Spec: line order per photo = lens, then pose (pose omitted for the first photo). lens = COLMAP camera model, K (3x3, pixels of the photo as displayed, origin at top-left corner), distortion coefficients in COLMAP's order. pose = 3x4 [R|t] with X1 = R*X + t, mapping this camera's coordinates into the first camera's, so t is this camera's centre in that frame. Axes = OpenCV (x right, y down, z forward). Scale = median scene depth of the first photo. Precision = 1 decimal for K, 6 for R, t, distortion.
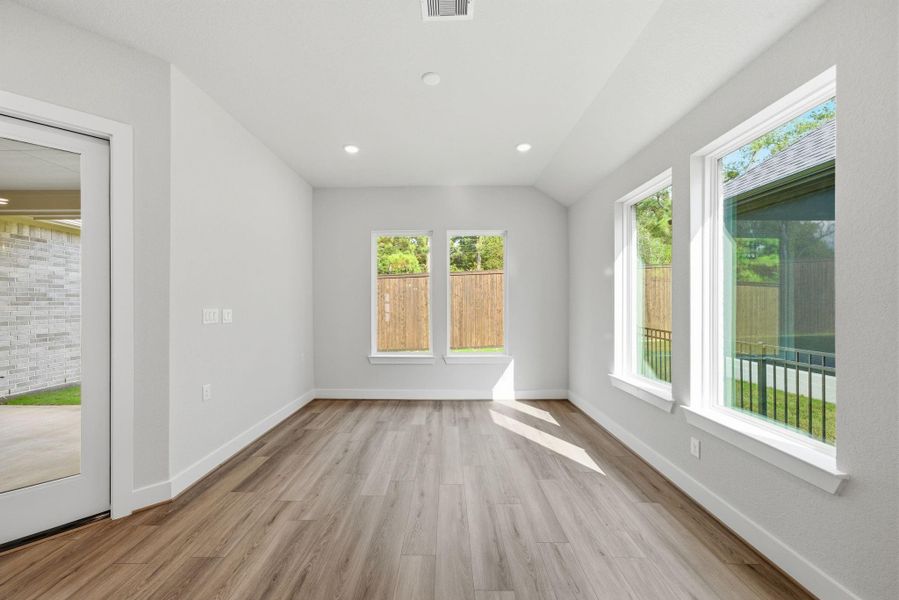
lens RADIAL K [[334.0, 0, 444.3], [0, 334.0, 304.3], [0, 0, 1]] dist [-0.001641, 0.004181]
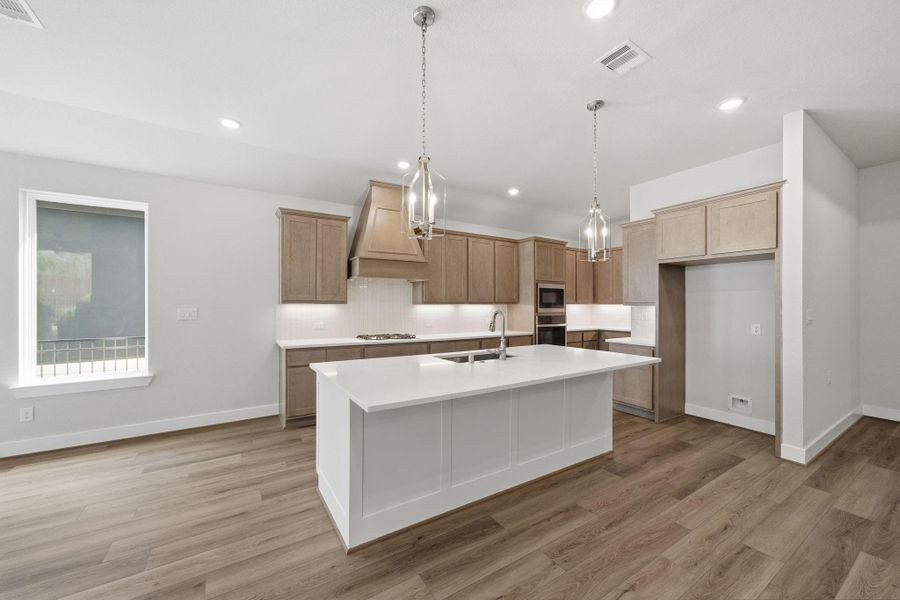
lens RADIAL K [[334.3, 0, 444.8], [0, 334.3, 304.4], [0, 0, 1]] dist [-0.001641, 0.004181]
pose [[-0.545121, -0.001453, 0.838356, -0.617945], [0.001067, 0.999996, 0.002426, 0.000504], [-0.838357, 0.002217, -0.545118, 0.175536]]
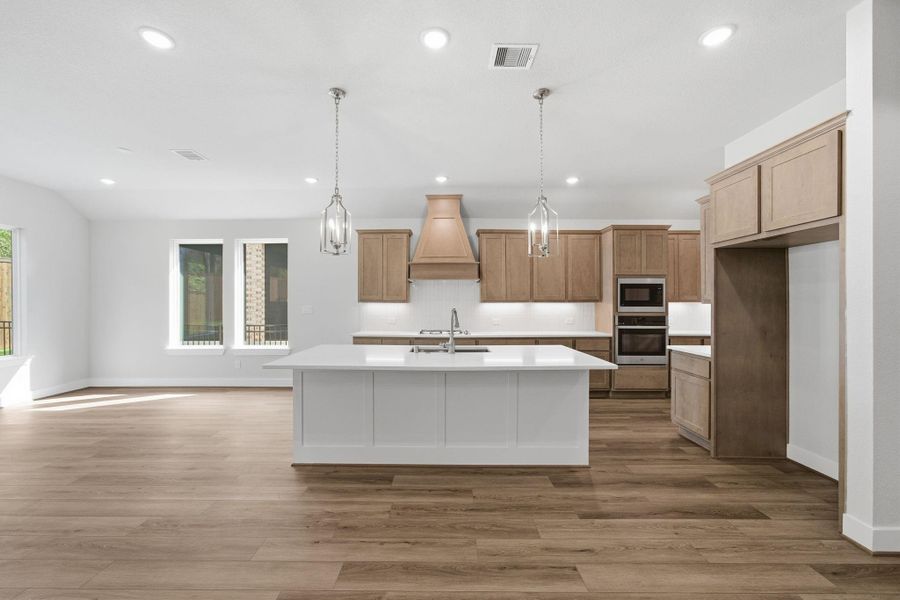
lens RADIAL K [[349.9, 0, 452.7], [0, 349.9, 303.4], [0, 0, 1]] dist [-0.010055, 0.005954]
pose [[-0.026696, -0.000822, 0.999643, -0.861582], [0.004042, 0.999991, 0.000930, 0.003214], [-0.999635, 0.004065, -0.026692, -0.217753]]
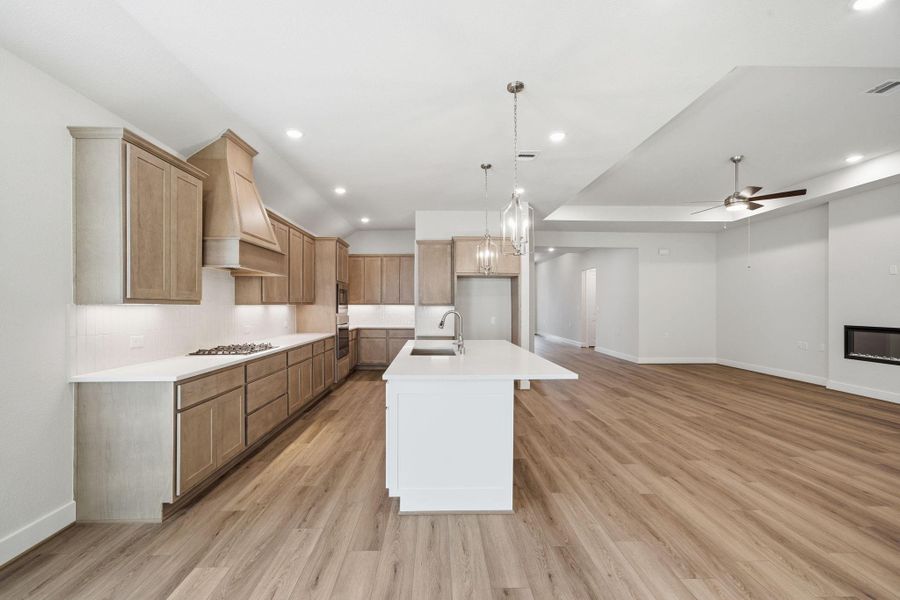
lens RADIAL K [[367.5, 0, 437.3], [0, 367.5, 302.0], [0, 0, 1]] dist [-0.001144, 0.006091]
pose [[-0.999895, 0.000793, -0.014465, -0.110329], [0.000884, 0.999980, -0.006284, 0.000680], [0.014460, -0.006296, -0.999876, 0.575882]]
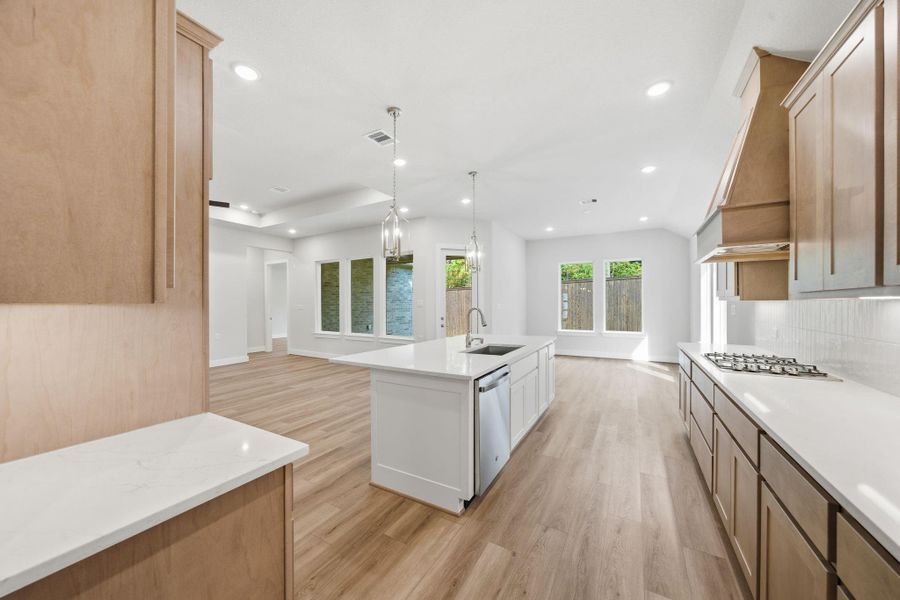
lens RADIAL K [[334.3, 0, 444.8], [0, 334.3, 304.4], [0, 0, 1]] dist [-0.001641, 0.004181]
pose [[0.870320, 0.001817, -0.492484, 0.145960], [-0.000104, 0.999994, 0.003506, 0.003884], [0.492487, -0.003000, 0.870315, -0.902450]]
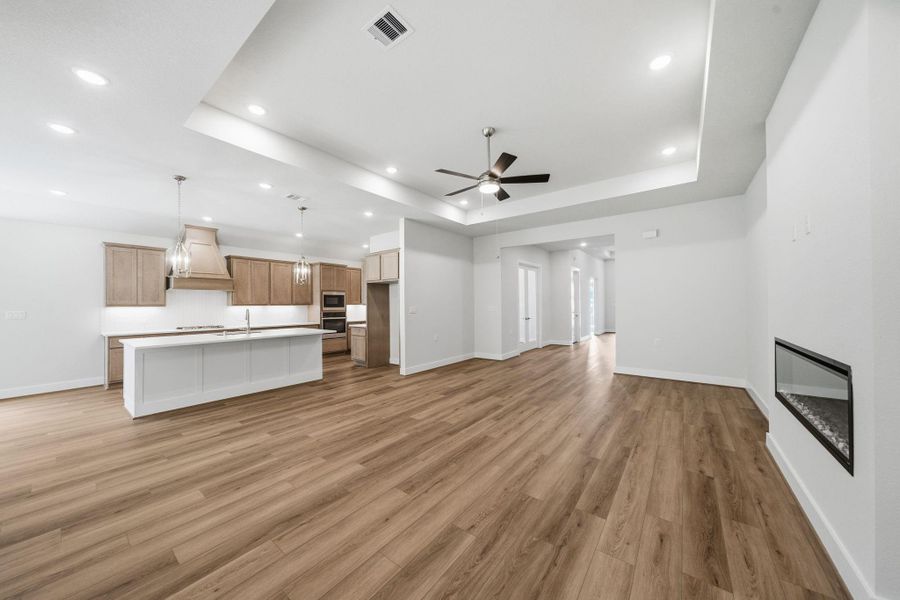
lens RADIAL K [[301.8, 0, 432.6], [0, 301.8, 302.0], [0, 0, 1]] dist [-0.000119, 0.006489]
pose [[-0.784180, 0.011664, 0.620424, -1.338519], [0.011360, 0.999926, -0.004440, 0.000252], [-0.620429, 0.003566, -0.784254, 0.193719]]
